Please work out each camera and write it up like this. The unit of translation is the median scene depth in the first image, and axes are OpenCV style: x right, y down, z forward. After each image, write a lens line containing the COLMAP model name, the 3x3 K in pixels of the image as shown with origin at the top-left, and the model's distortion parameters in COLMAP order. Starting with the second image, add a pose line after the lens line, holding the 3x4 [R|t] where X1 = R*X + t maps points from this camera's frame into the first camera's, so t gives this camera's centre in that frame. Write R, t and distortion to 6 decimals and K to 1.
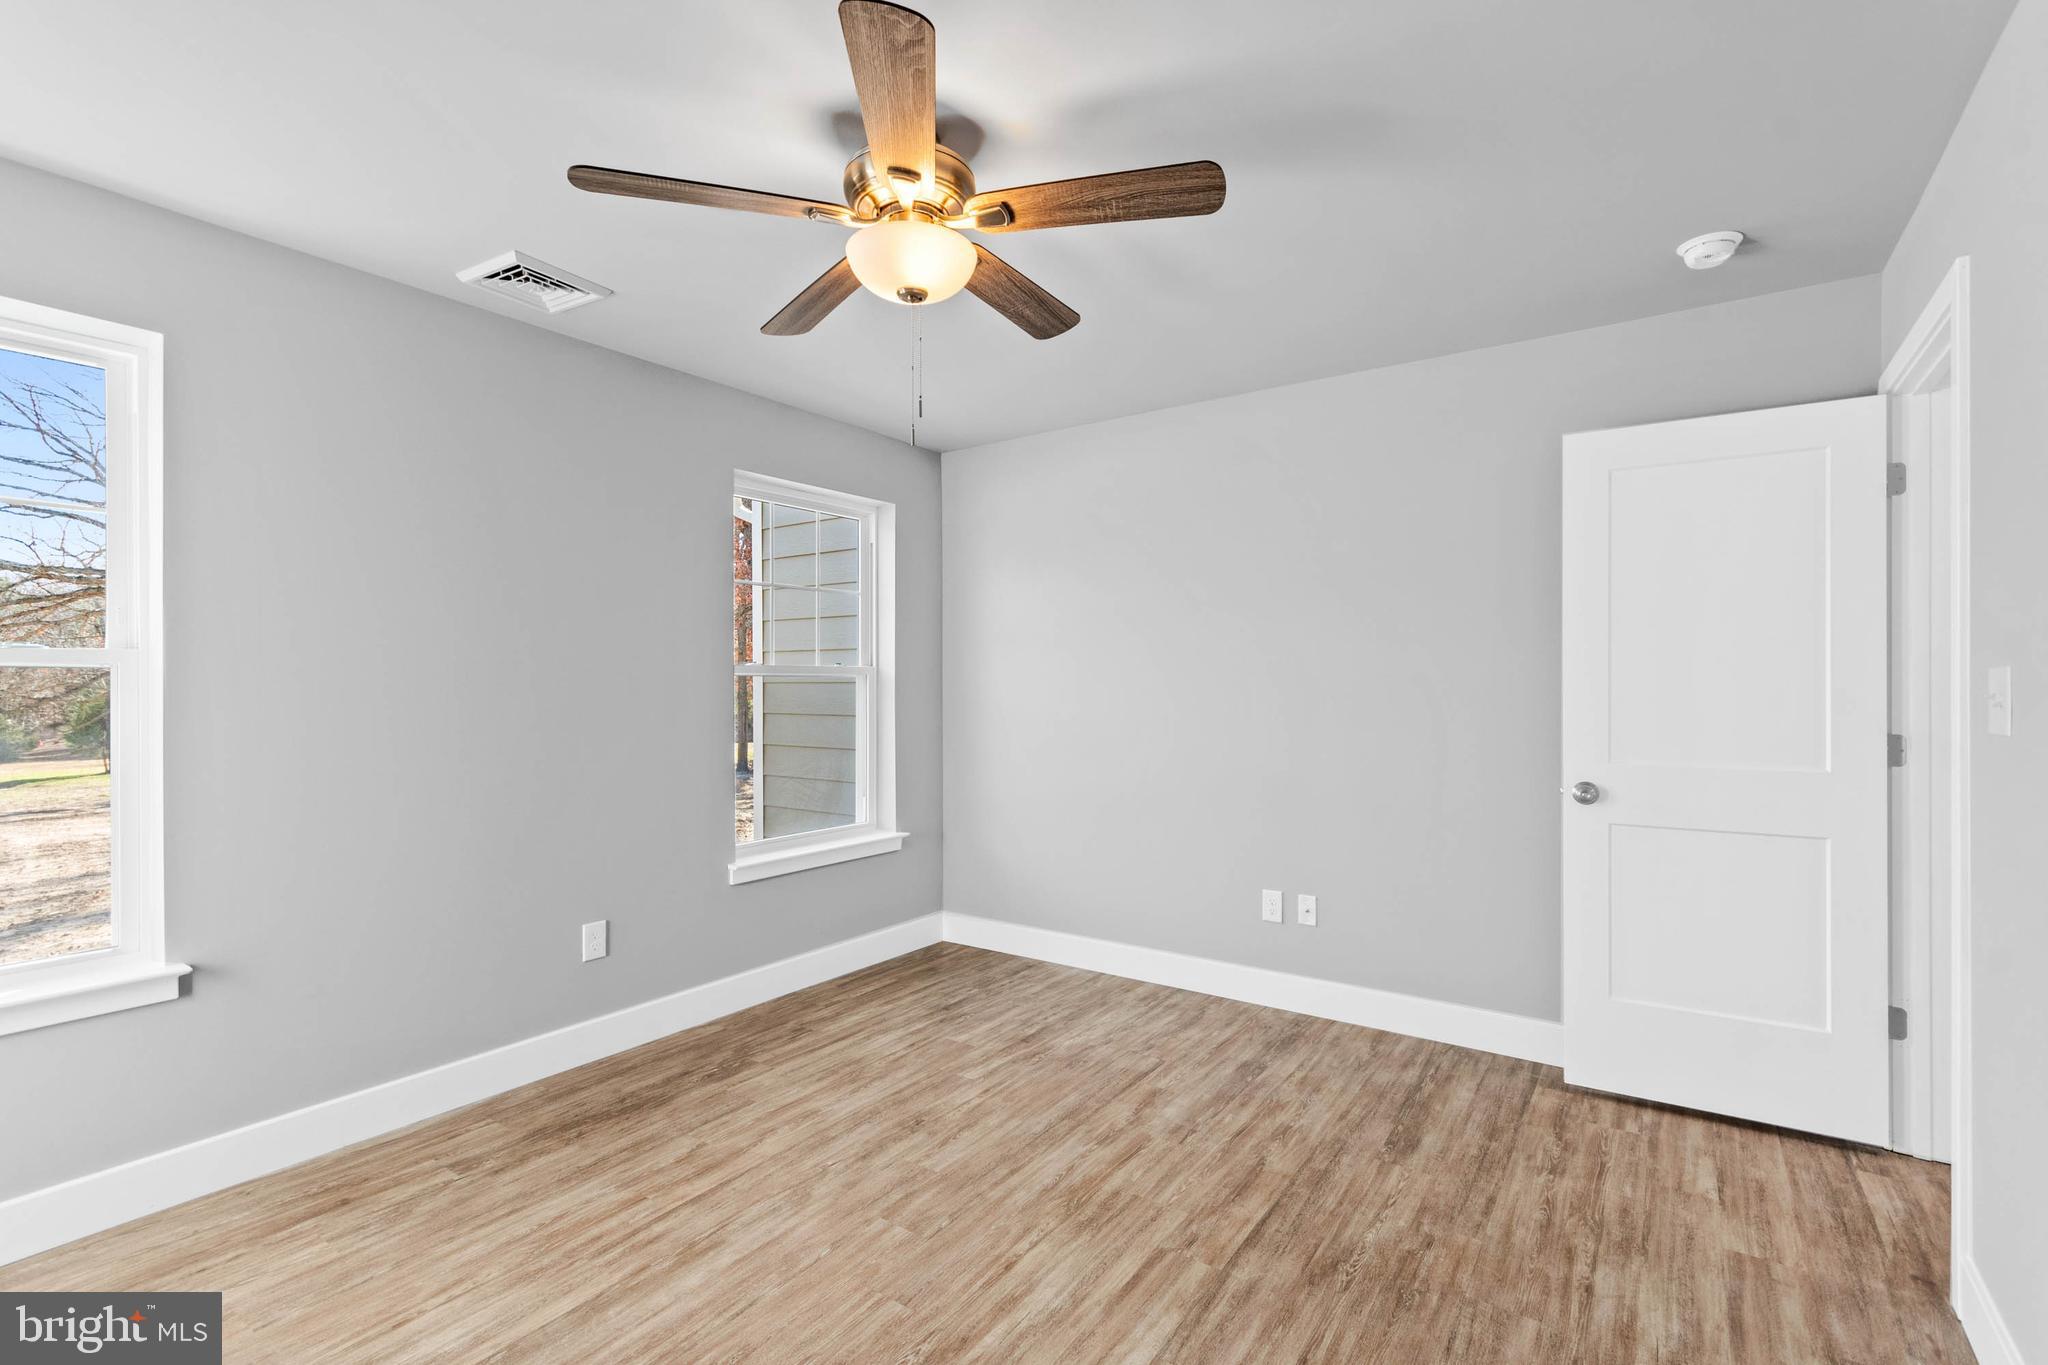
lens RADIAL K [[919.4, 0, 1024.0], [0, 919.4, 682.5], [0, 0, 1]] dist [0.002833, 0.000174]
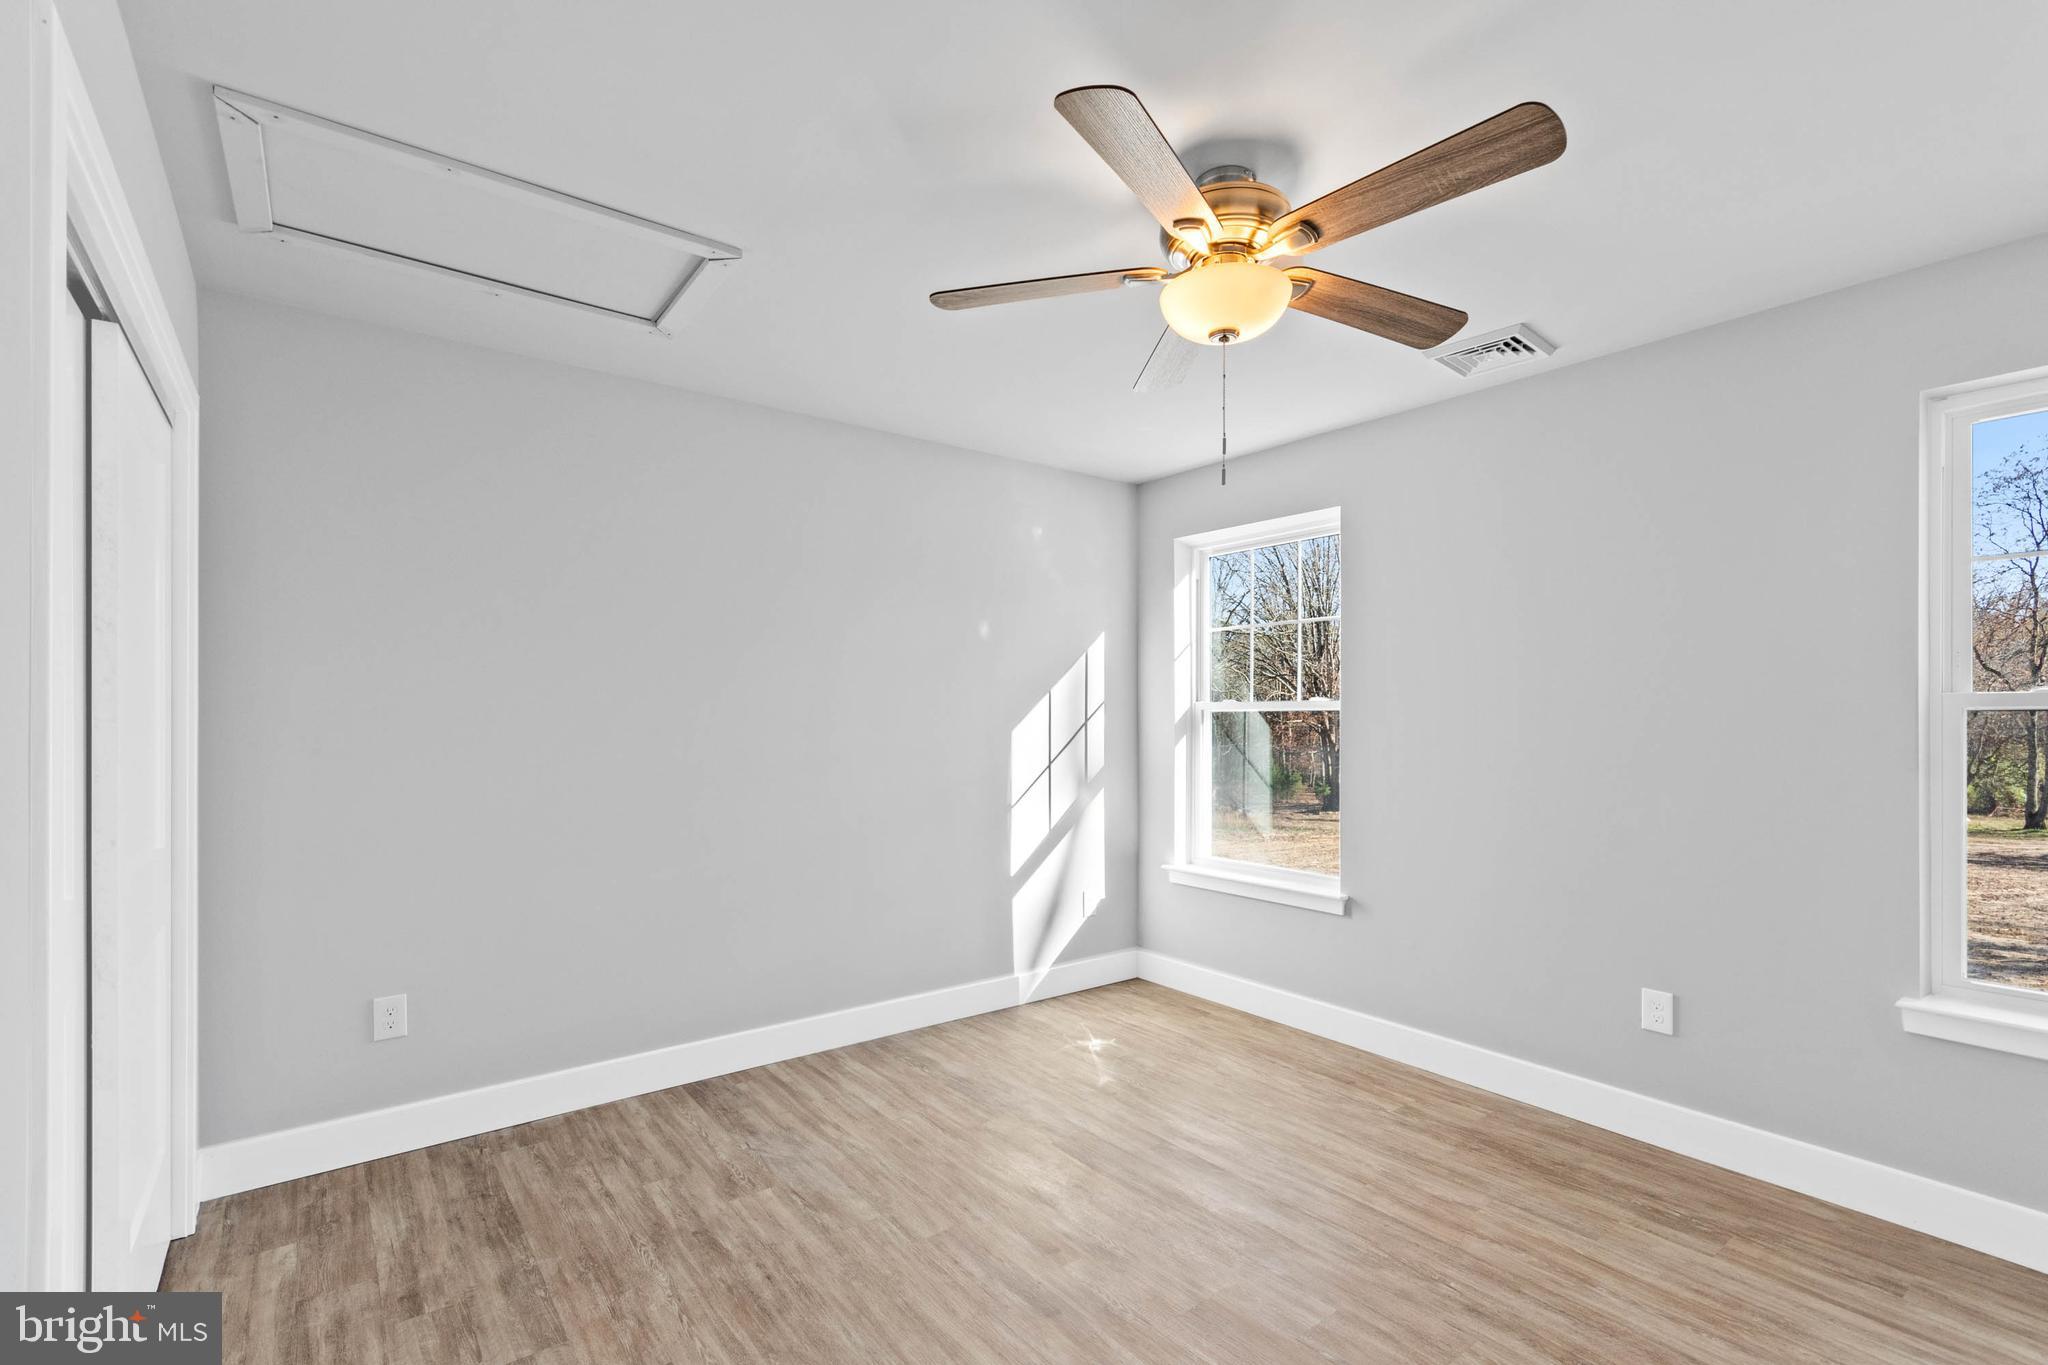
lens RADIAL K [[922.8, 0, 1030.3], [0, 922.8, 715.1], [0, 0, 1]] dist [0.002845, 0.000388]
pose [[-0.287329, -0.000084, -0.957832, 0.786709], [-0.002062, 0.999998, 0.000530, -0.006688], [0.957830, 0.002128, -0.287329, 0.944951]]
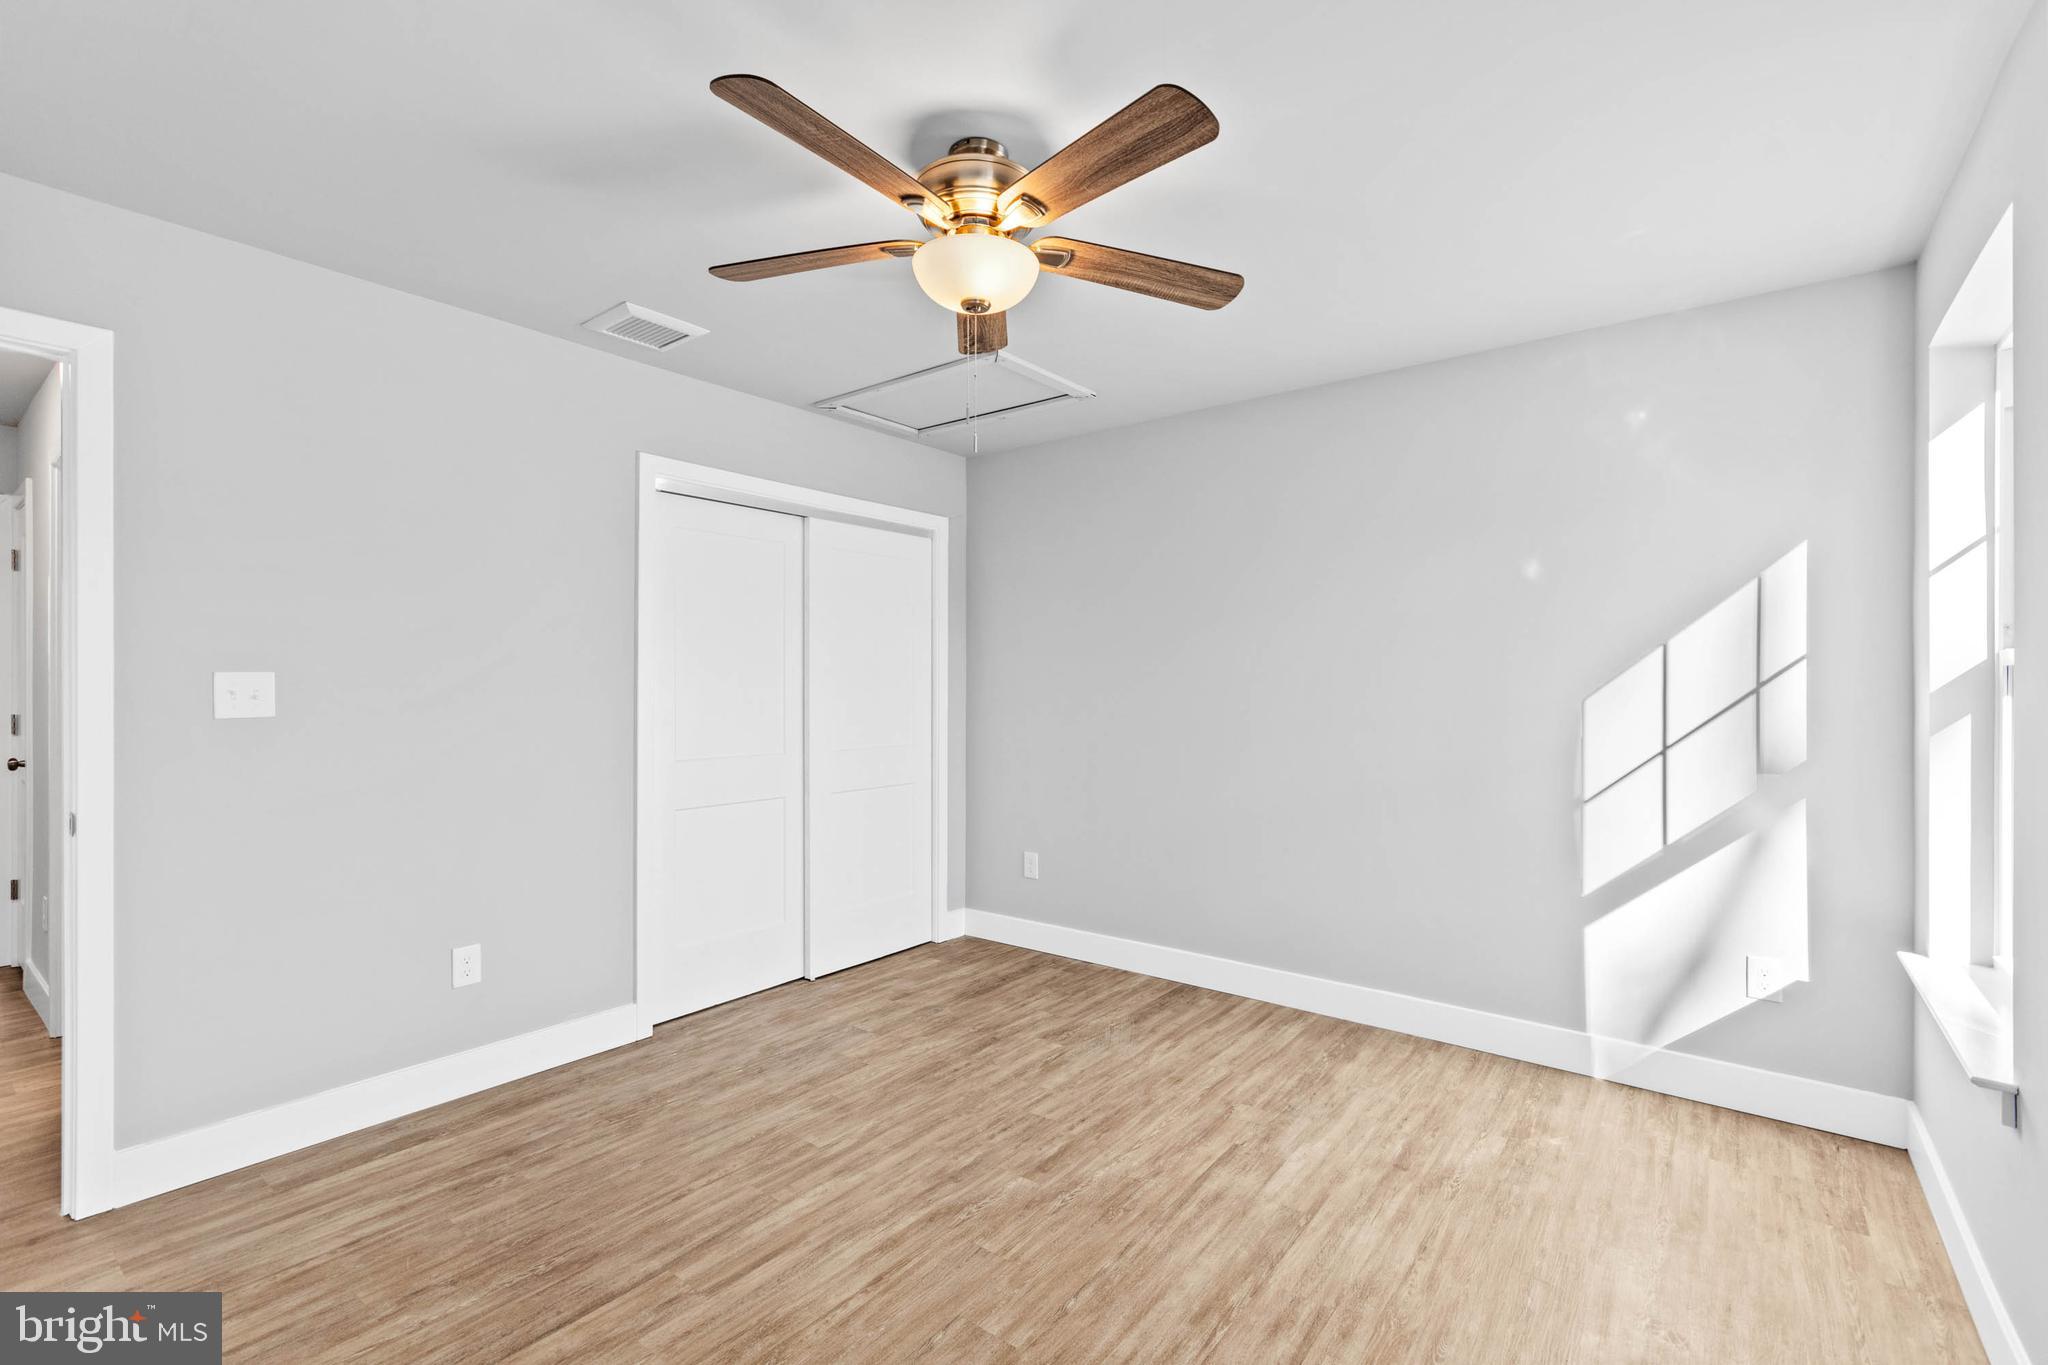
lens RADIAL K [[919.4, 0, 1024.0], [0, 919.4, 682.5], [0, 0, 1]] dist [0.002833, 0.000174]
pose [[-0.998963, 0.000108, 0.045521, -0.193233], [0.000097, 1.000000, -0.000255, -0.000018], [-0.045521, -0.000250, -0.998963, 1.757834]]
